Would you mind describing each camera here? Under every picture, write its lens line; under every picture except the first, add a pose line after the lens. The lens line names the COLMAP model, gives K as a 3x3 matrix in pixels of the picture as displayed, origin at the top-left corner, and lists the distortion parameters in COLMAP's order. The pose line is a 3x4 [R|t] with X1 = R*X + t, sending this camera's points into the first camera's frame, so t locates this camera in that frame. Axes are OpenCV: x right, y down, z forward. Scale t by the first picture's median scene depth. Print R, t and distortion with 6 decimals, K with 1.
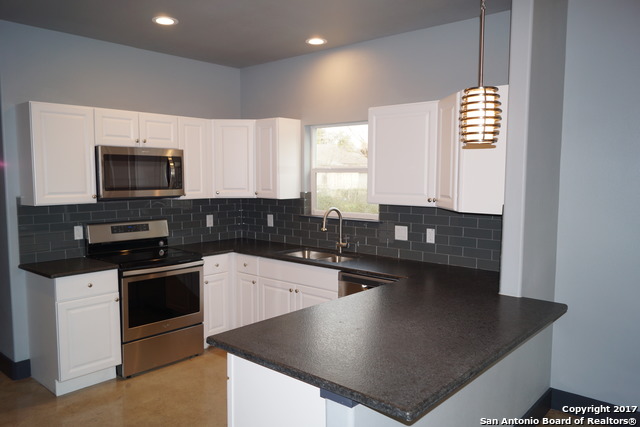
lens RADIAL K [[489.5, 0, 311.8], [0, 489.5, 214.4], [0, 0, 1]] dist [-0.005397, 0.003986]
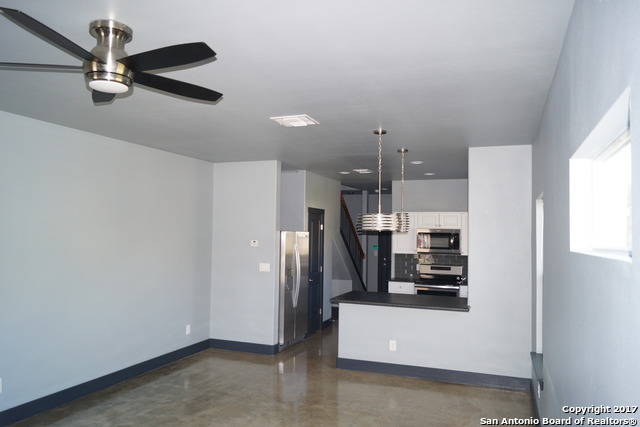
lens RADIAL K [[489.5, 0, 311.8], [0, 489.5, 214.4], [0, 0, 1]] dist [-0.005397, 0.003986]
pose [[0.349500, -0.032537, -0.936371, 1.401498], [-0.091861, 0.993392, -0.068805, -0.004530], [0.932422, 0.110063, 0.344201, -0.230771]]
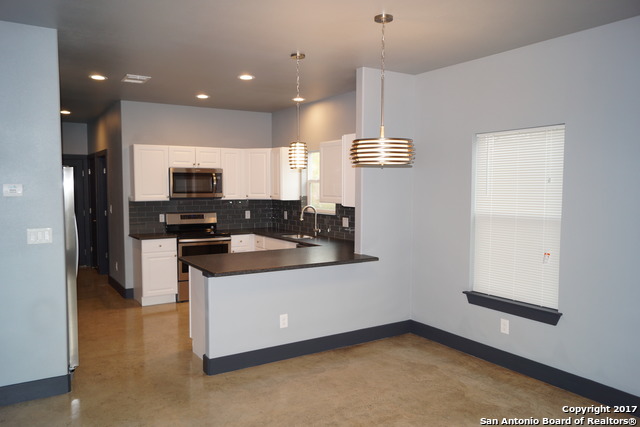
lens RADIAL K [[489.5, 0, 311.8], [0, 489.5, 214.4], [0, 0, 1]] dist [-0.005397, 0.003986]
pose [[0.959190, 0.017197, -0.282239, 0.496801], [-0.022931, 0.999592, -0.017027, 0.040580], [0.281831, 0.022804, 0.959193, -0.482902]]
